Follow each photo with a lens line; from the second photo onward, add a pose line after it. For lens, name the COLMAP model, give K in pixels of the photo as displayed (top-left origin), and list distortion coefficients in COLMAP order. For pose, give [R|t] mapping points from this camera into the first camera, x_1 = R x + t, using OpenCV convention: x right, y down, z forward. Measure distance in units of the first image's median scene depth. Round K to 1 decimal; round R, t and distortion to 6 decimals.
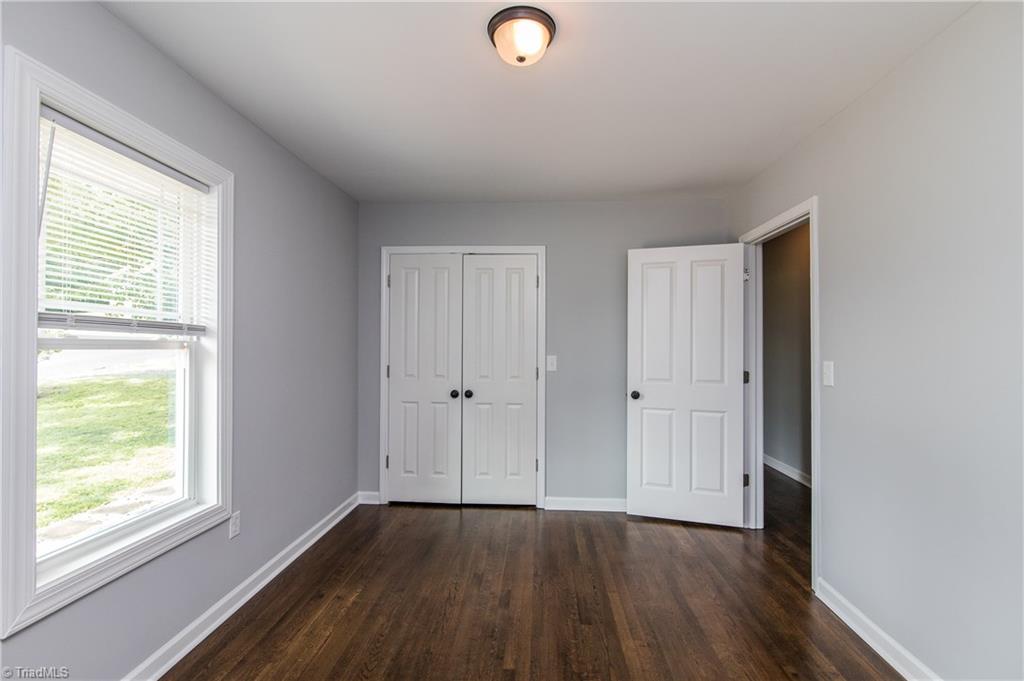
lens RADIAL K [[454.4, 0, 512.0], [0, 454.4, 340.5], [0, 0, 1]] dist [-0.000277, -0.000495]
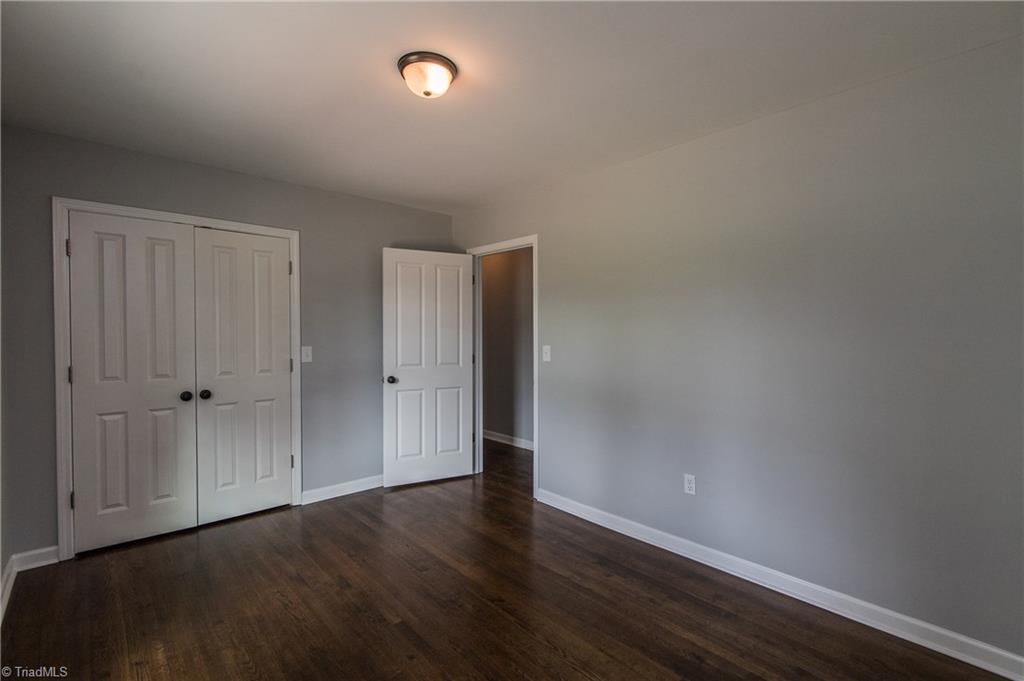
lens RADIAL K [[454.4, 0, 512.0], [0, 454.4, 340.5], [0, 0, 1]] dist [-0.000277, -0.000495]
pose [[0.704550, -0.016723, 0.709457, -0.306304], [-0.001798, 0.999677, 0.025350, -0.005047], [-0.709652, -0.019136, 0.704293, 0.006408]]
